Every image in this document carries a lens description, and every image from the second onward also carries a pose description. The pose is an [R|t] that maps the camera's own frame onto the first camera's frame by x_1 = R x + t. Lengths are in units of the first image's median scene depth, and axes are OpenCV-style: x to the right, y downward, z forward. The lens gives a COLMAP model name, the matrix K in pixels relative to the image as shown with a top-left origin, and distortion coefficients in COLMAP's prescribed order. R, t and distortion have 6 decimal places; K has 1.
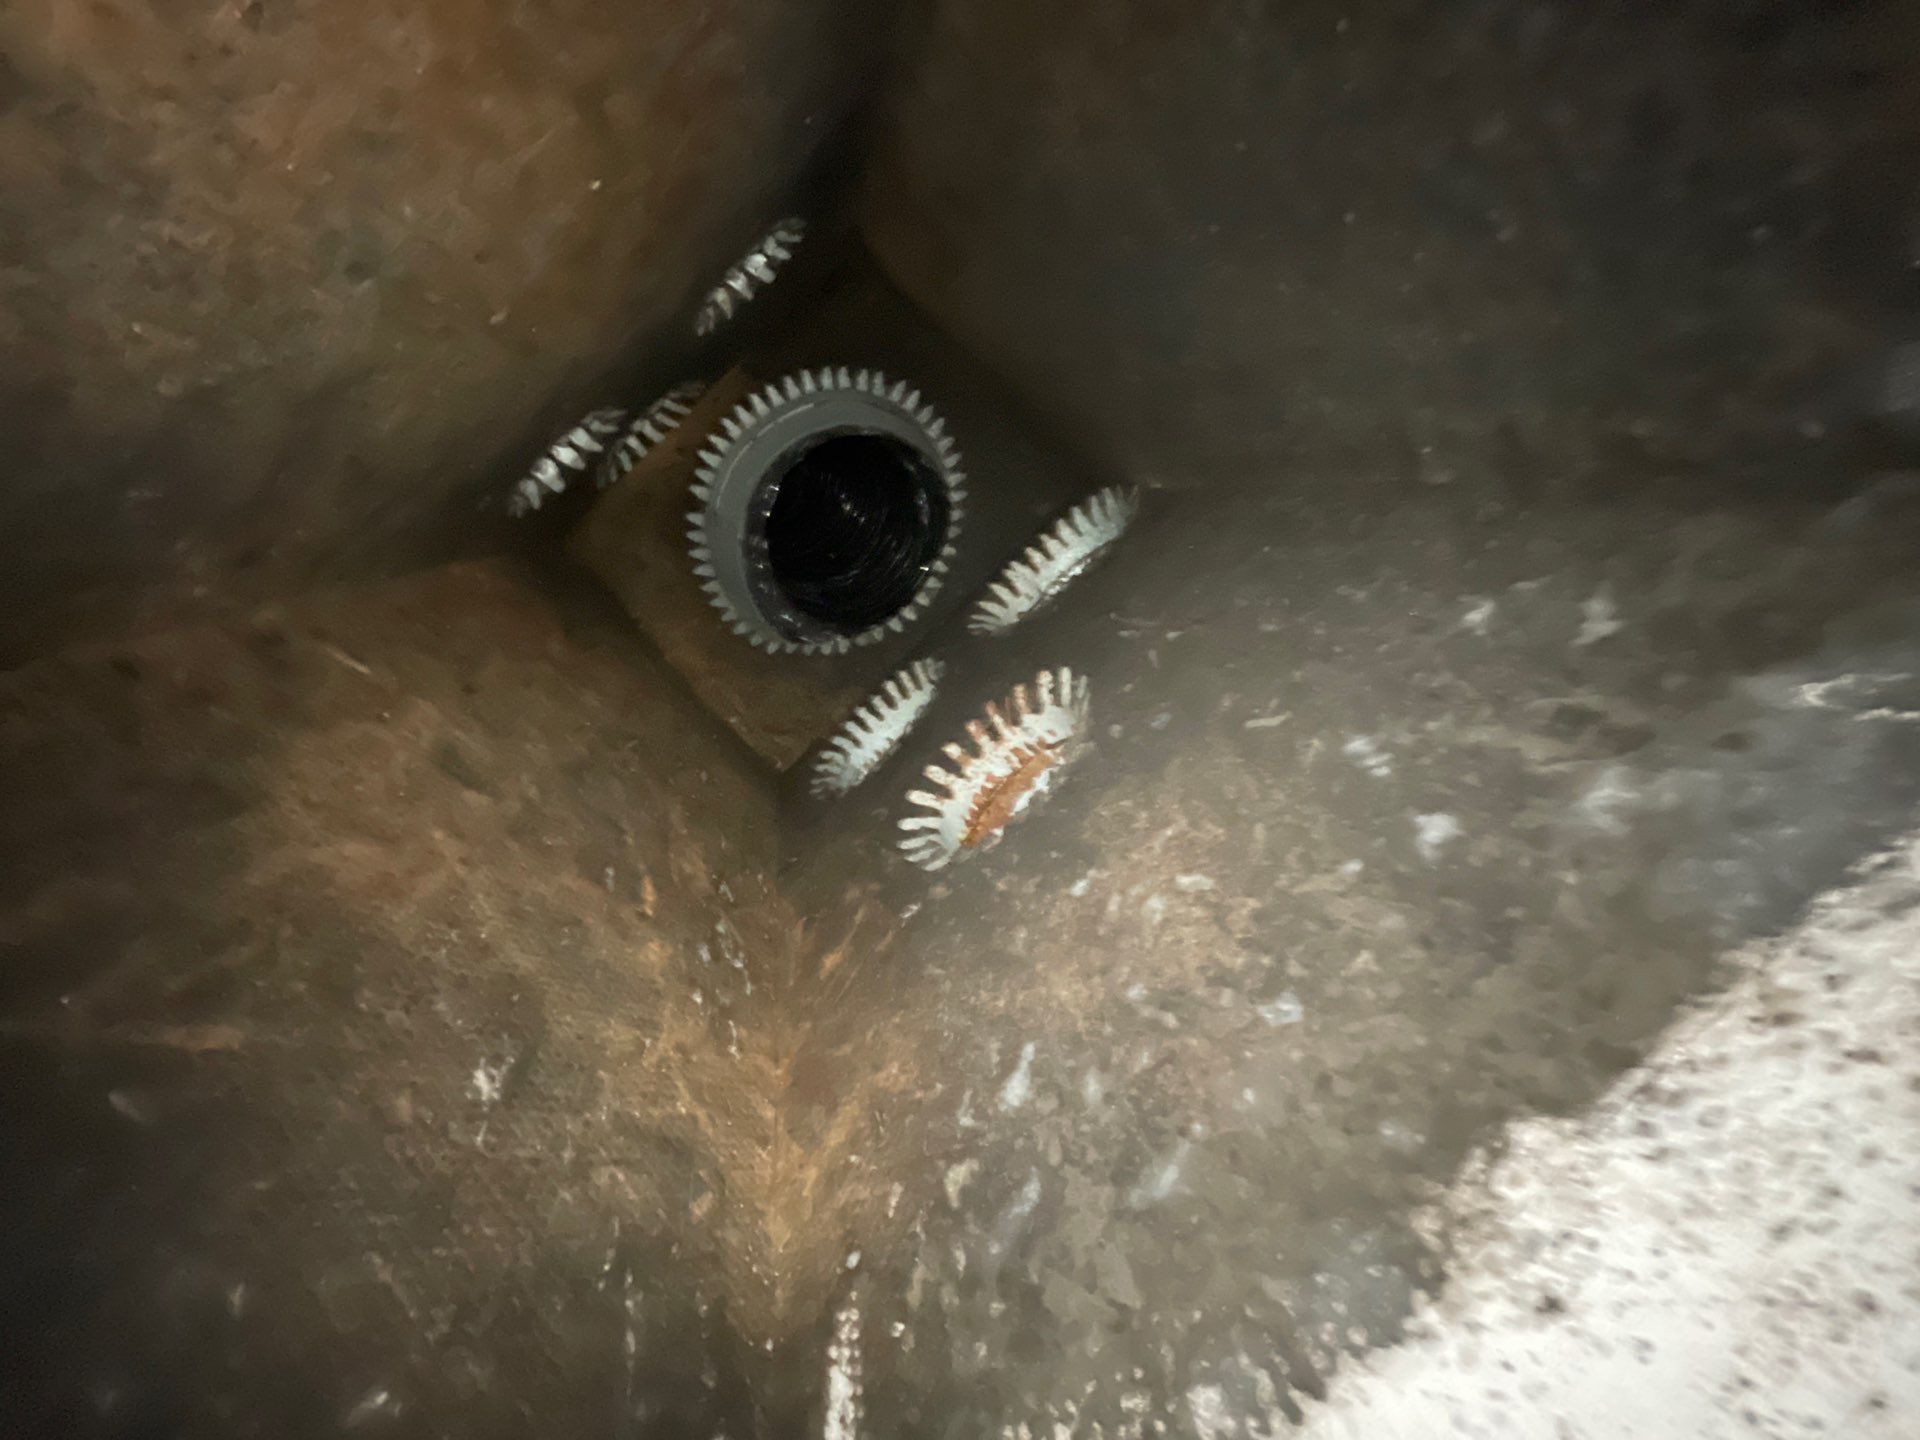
lens RADIAL K [[776.9, 0, 957.9], [0, 776.9, 720.7], [0, 0, 1]] dist [-0.002158, 0.000538]
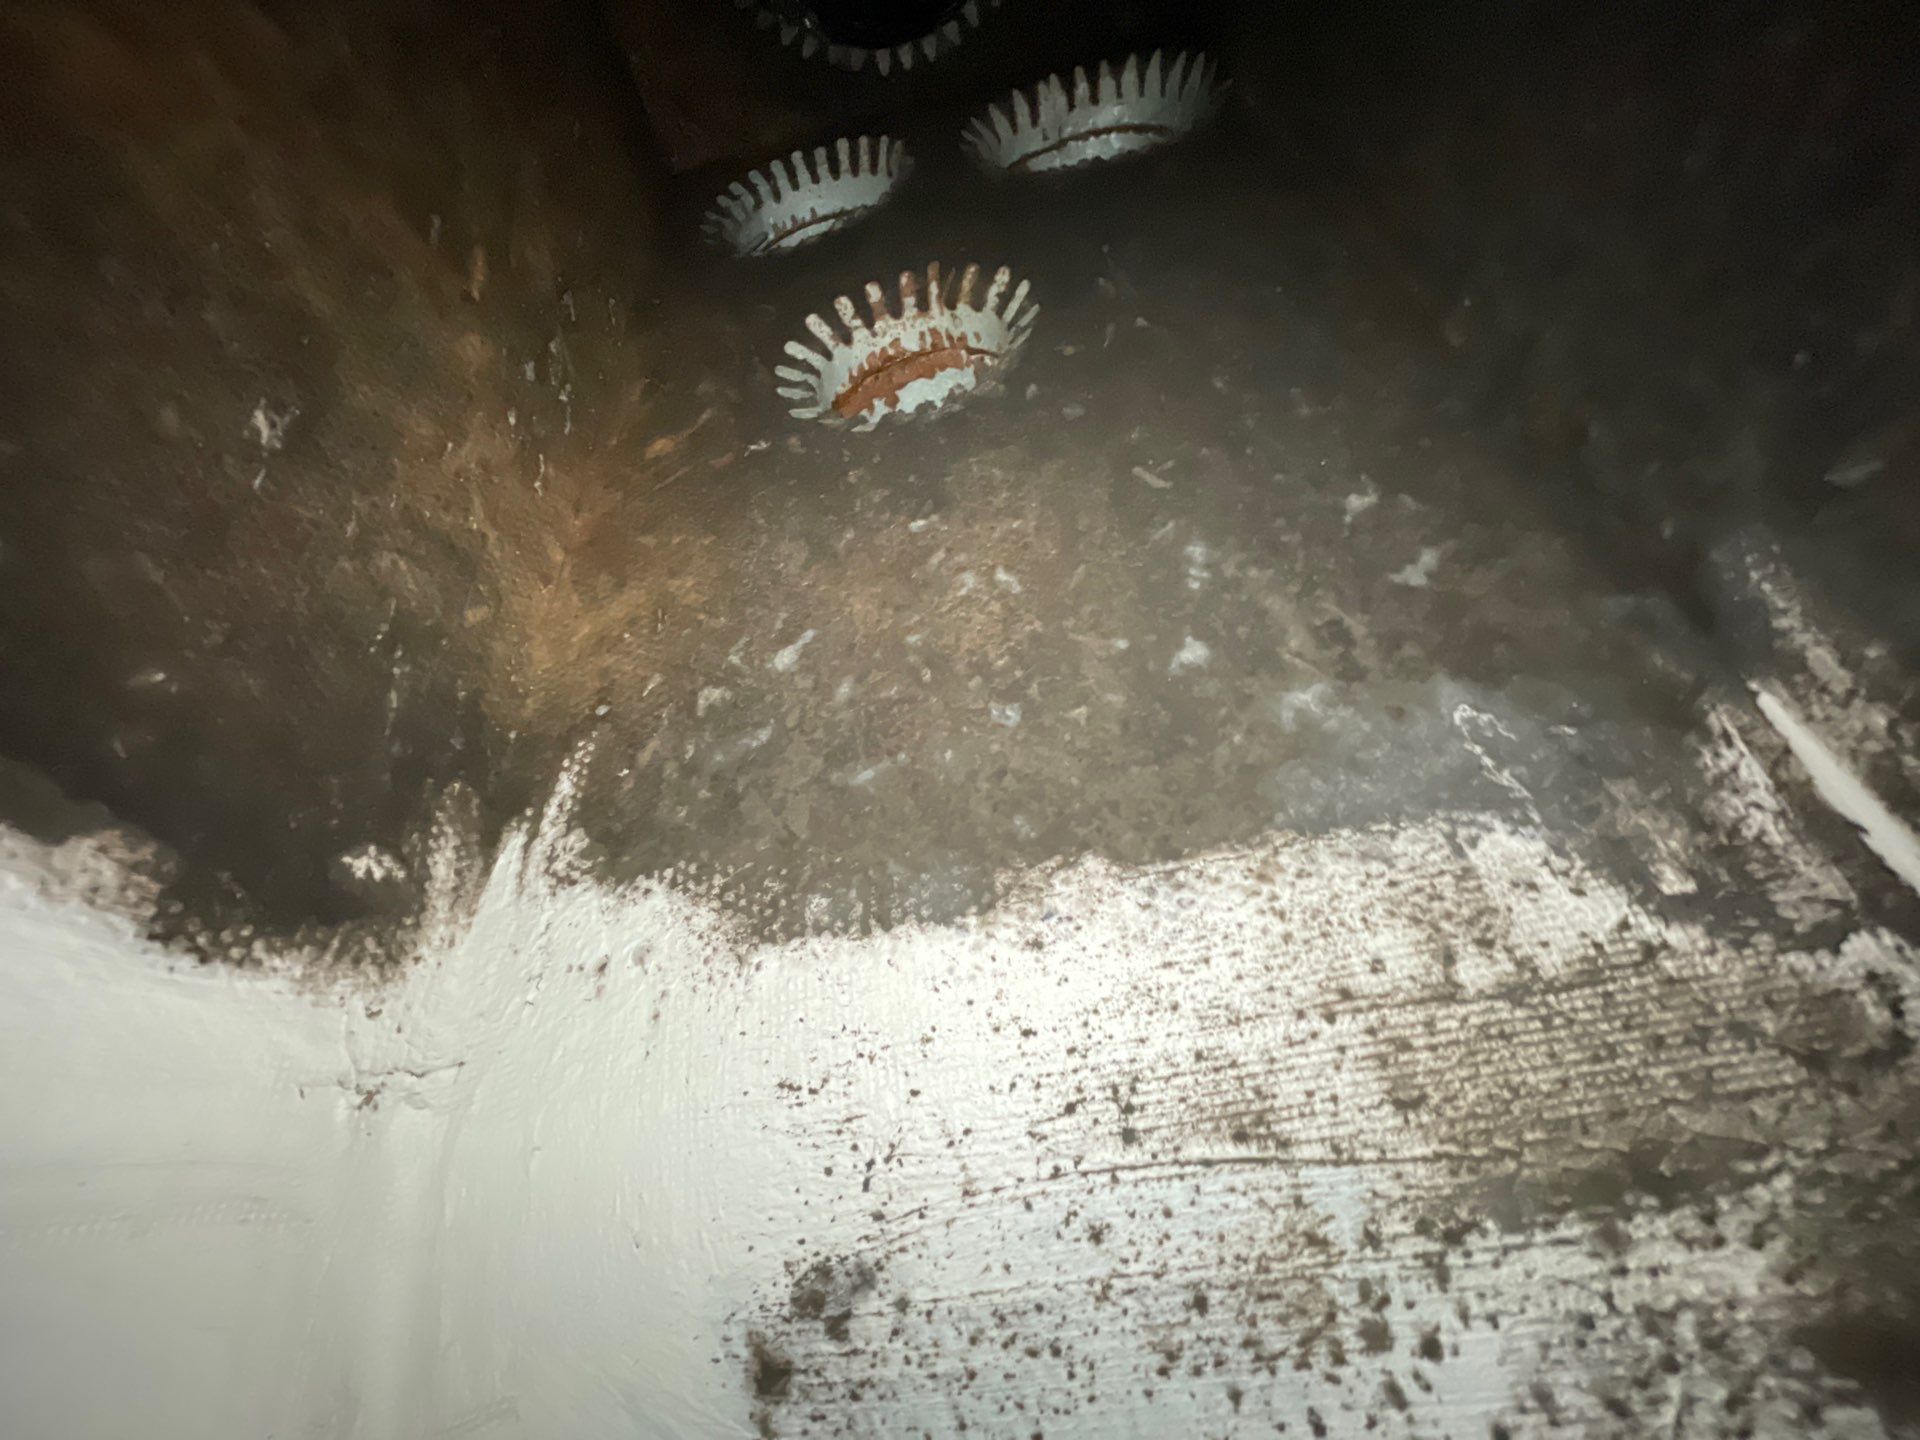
lens RADIAL K [[776.9, 0, 960.2], [0, 776.9, 720.8], [0, 0, 1]] dist [-0.002158, 0.000538]
pose [[0.857931, 0.388134, 0.336612, -0.060730], [-0.510244, 0.720276, 0.469950, -0.155754], [-0.060050, -0.574939, 0.815990, -0.032053]]
